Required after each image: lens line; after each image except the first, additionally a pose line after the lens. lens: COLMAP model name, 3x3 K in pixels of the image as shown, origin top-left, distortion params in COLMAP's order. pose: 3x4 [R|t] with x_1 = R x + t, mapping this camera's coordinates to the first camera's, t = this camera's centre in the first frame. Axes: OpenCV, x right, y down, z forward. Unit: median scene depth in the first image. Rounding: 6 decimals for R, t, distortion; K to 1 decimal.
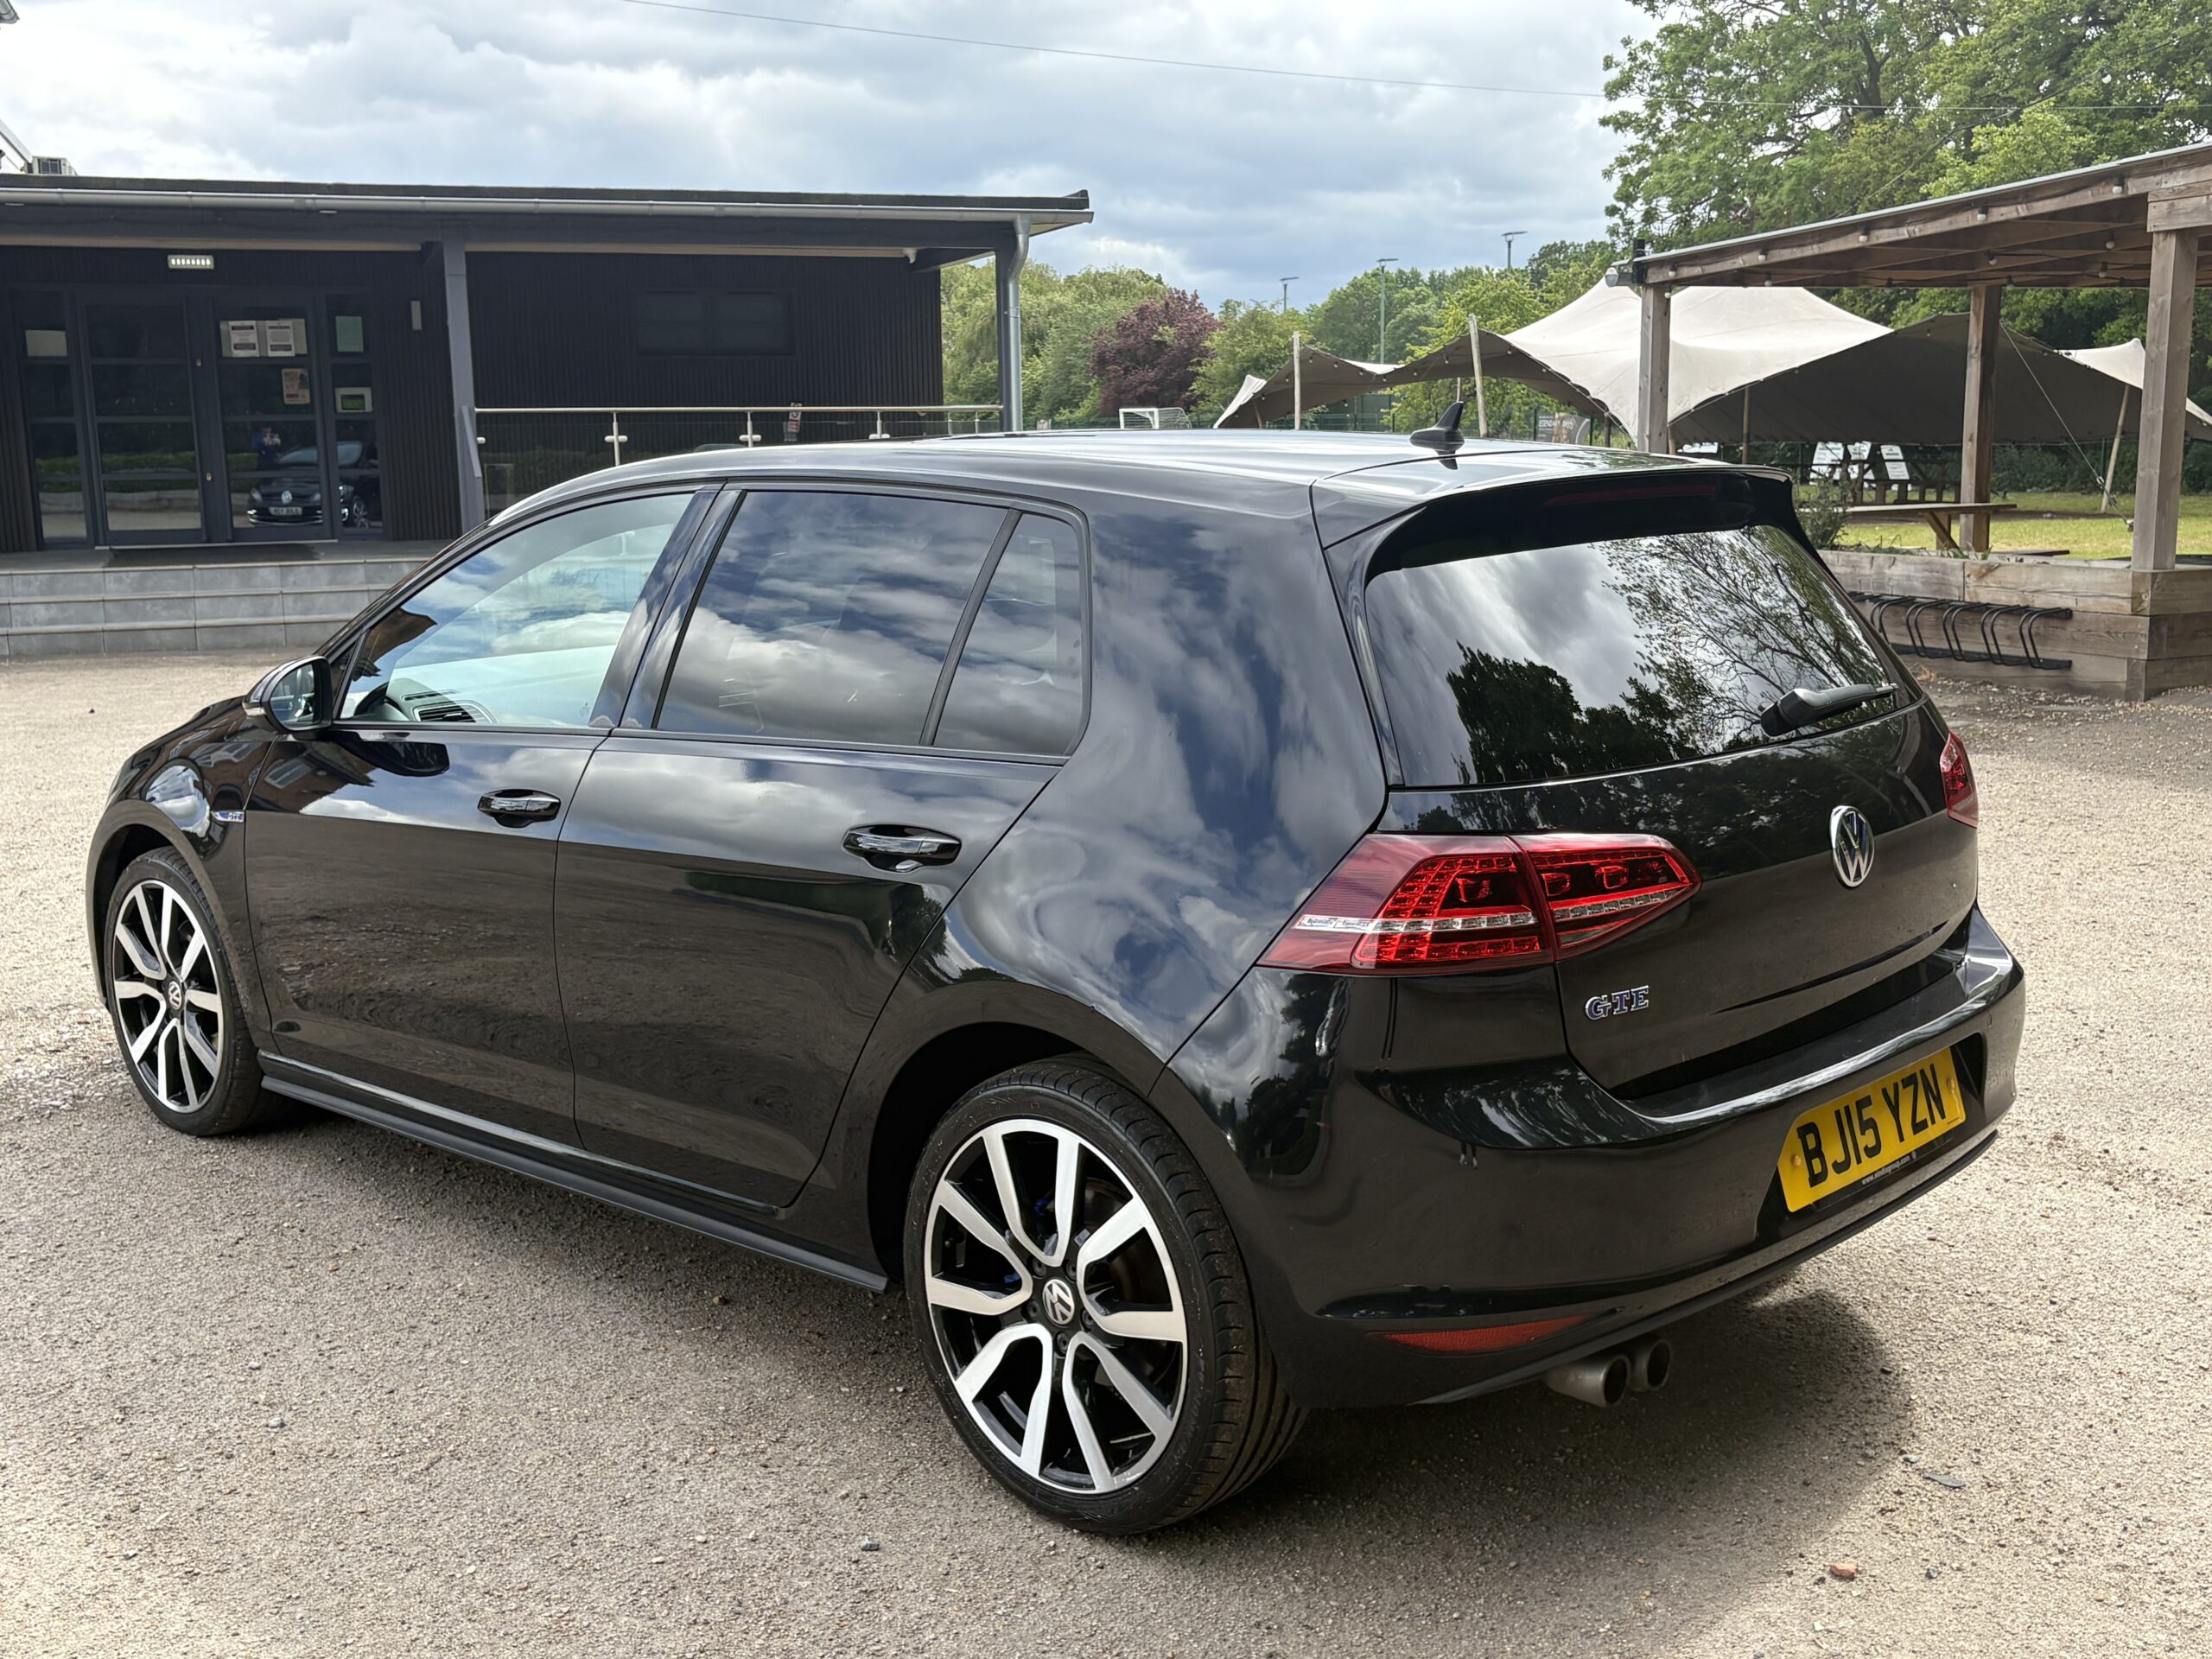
lens RADIAL K [[2249.1, 0, 1106.0], [0, 2249.1, 829.5], [0, 0, 1]] dist [0.020774, 0.023276]
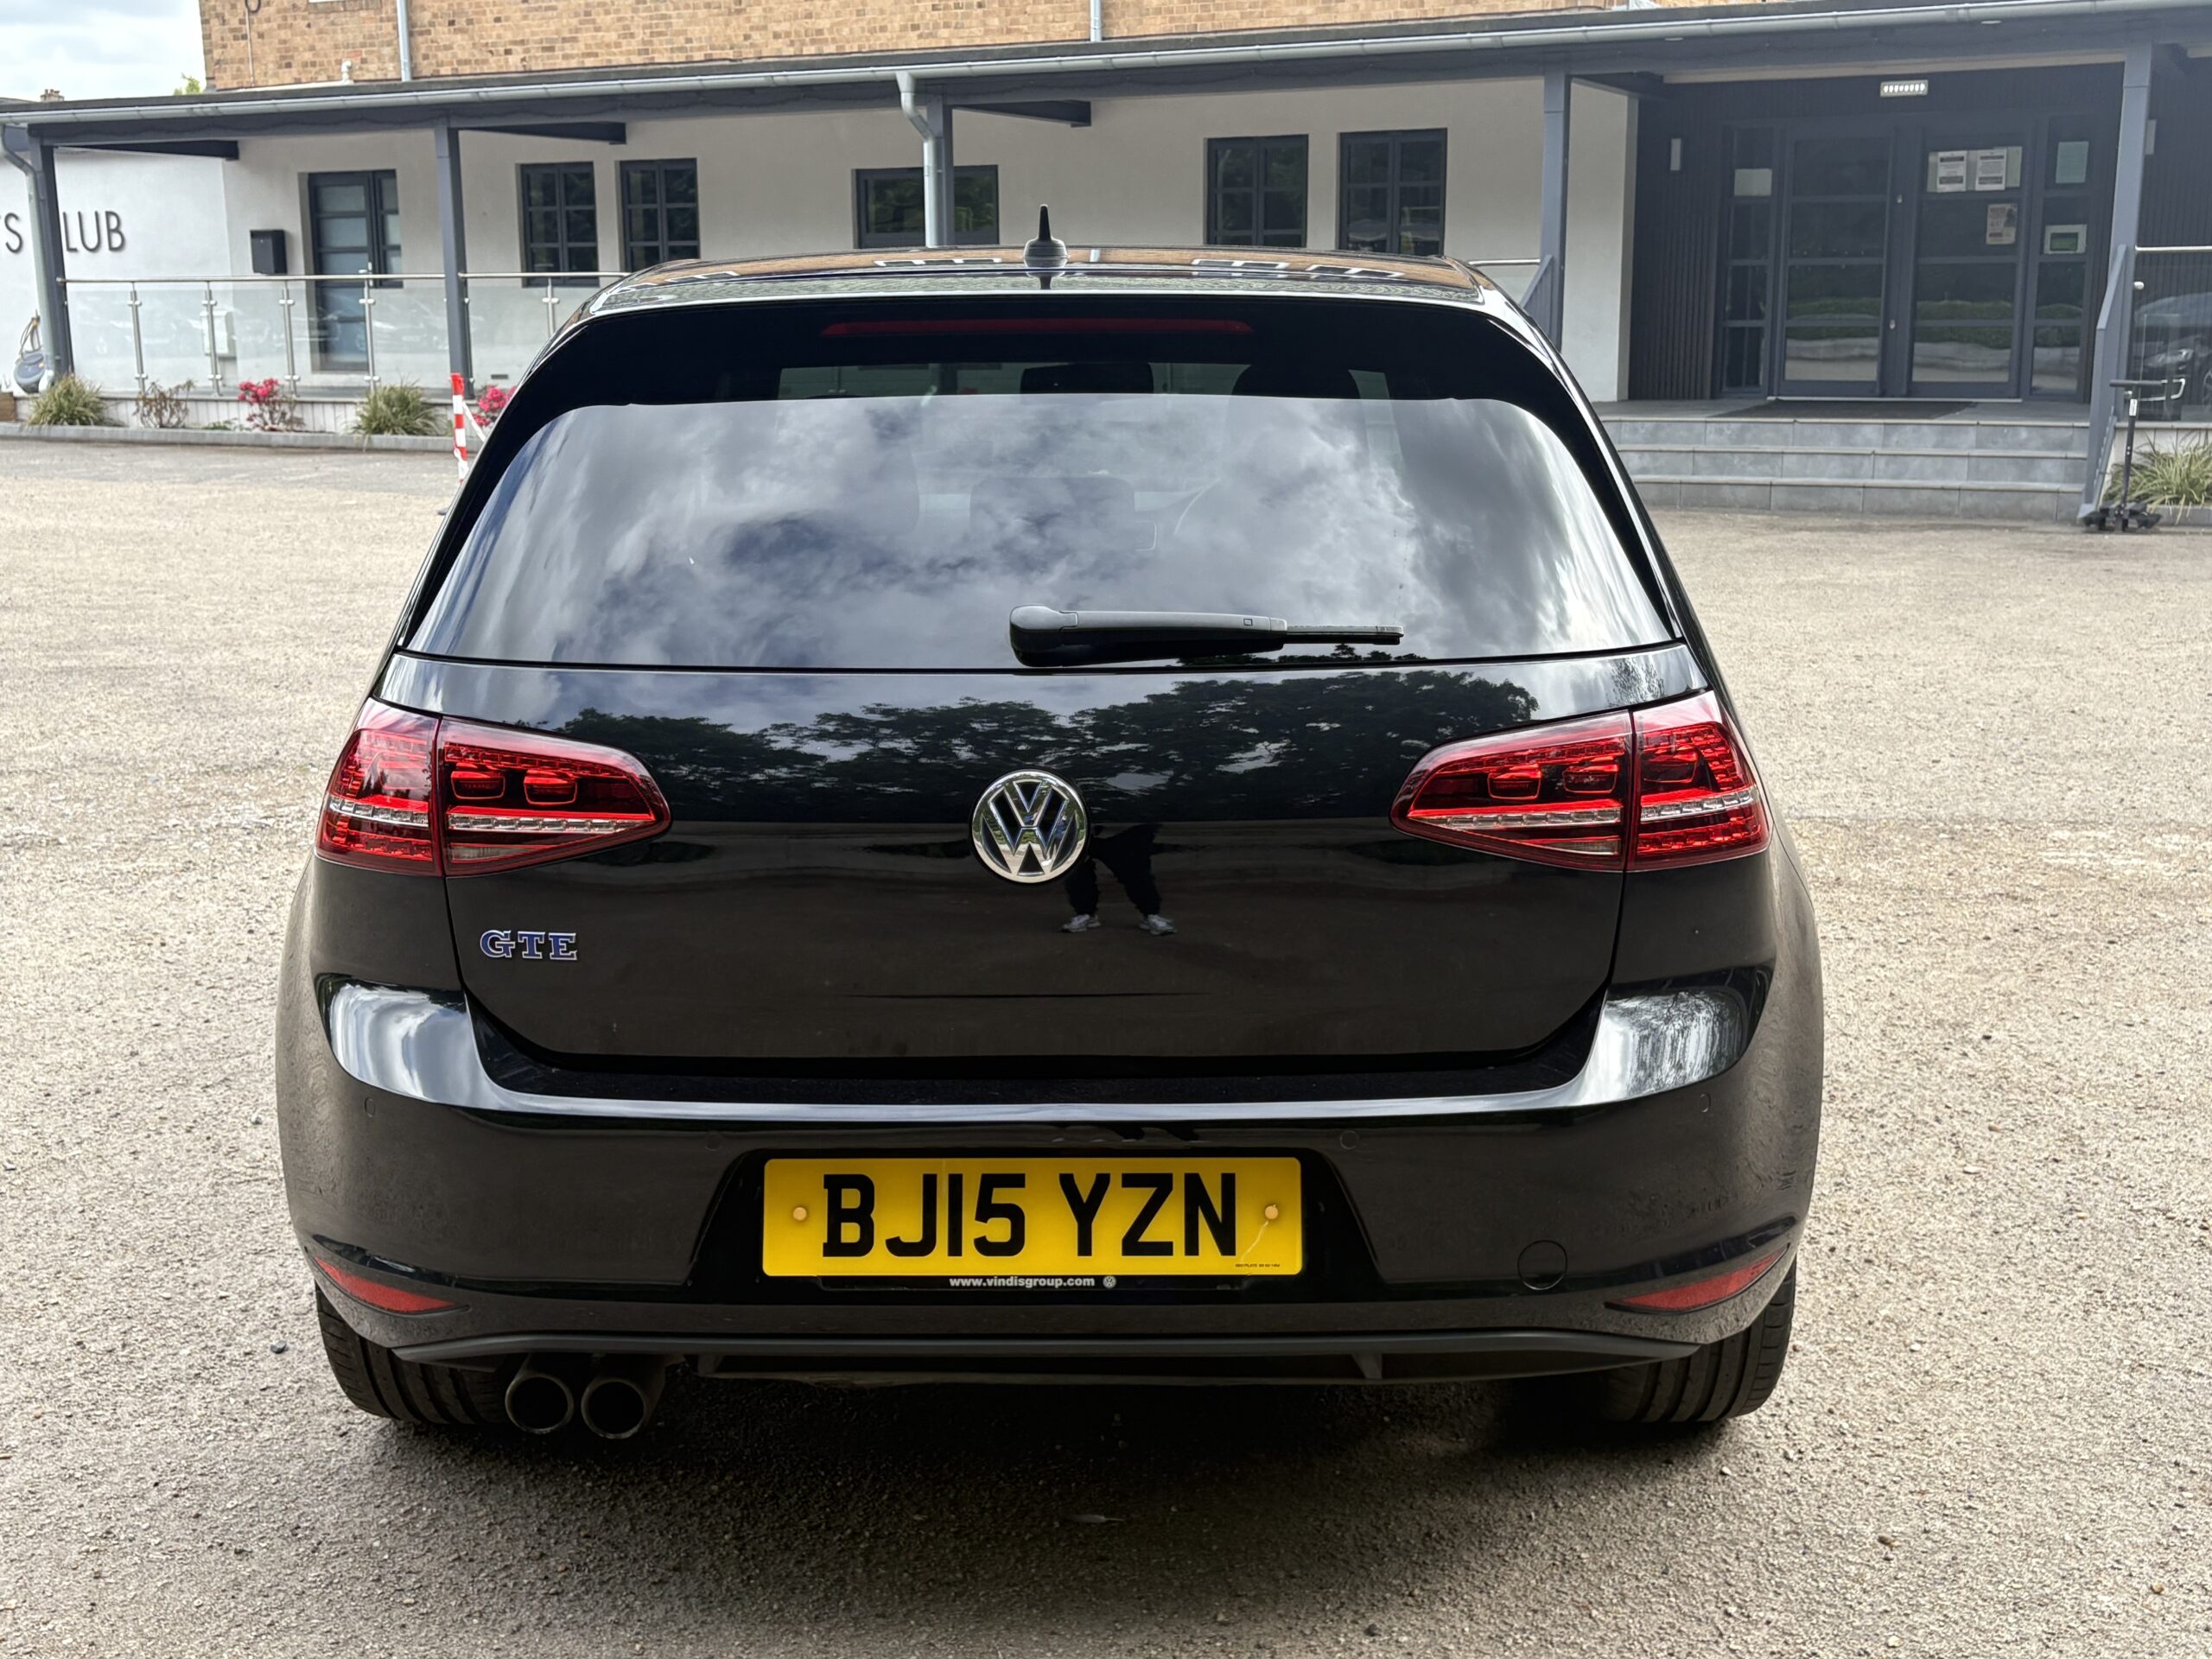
lens RADIAL K [[2512.2, 0, 1106.0], [0, 2512.2, 829.5], [0, 0, 1]] dist [-0.002678, -0.053407]
pose [[0.689662, 0.157935, -0.706698, 0.148527], [-0.128516, 0.987129, 0.095189, -0.011472], [0.712636, 0.025174, 0.701082, 0.074968]]
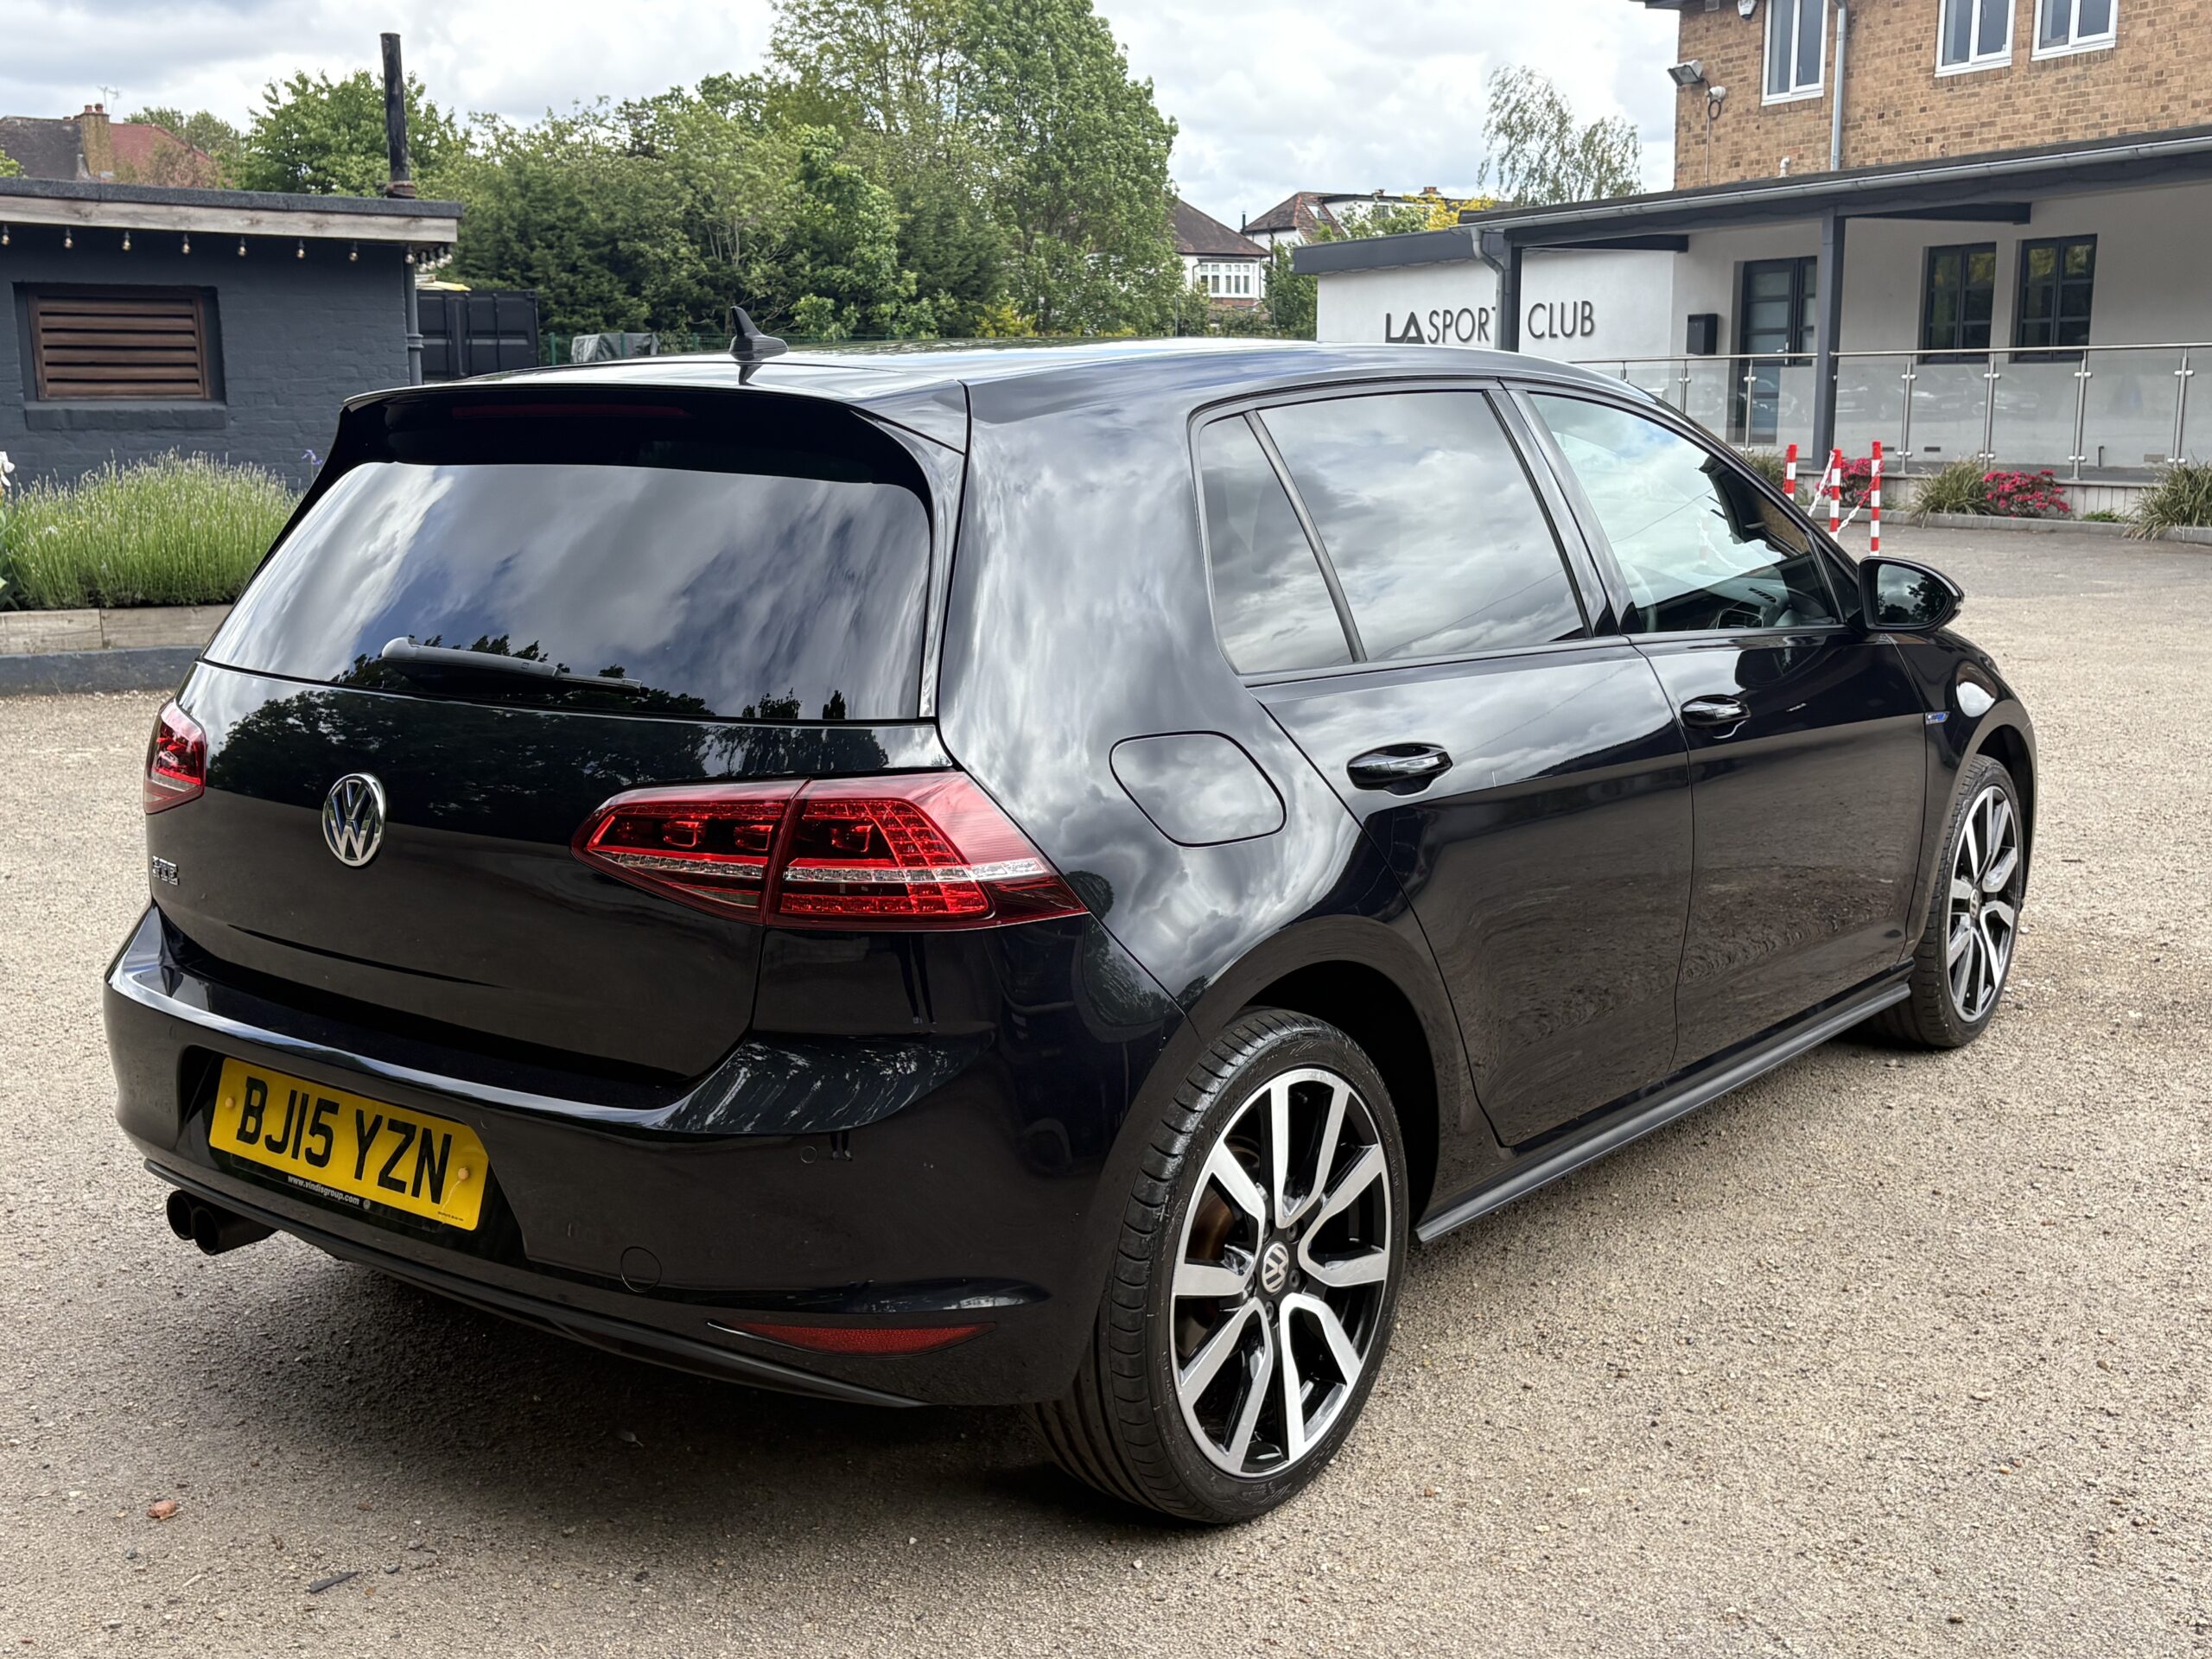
lens RADIAL K [[2289.2, 0, 1113.6], [0, 2289.2, 857.8], [0, 0, 1]] dist [0.003163, 0.039580]
pose [[0.119465, 0.210254, -0.970320, 0.199694], [-0.164080, 0.968062, 0.189563, -0.031496], [0.979186, 0.136564, 0.150148, 0.188651]]
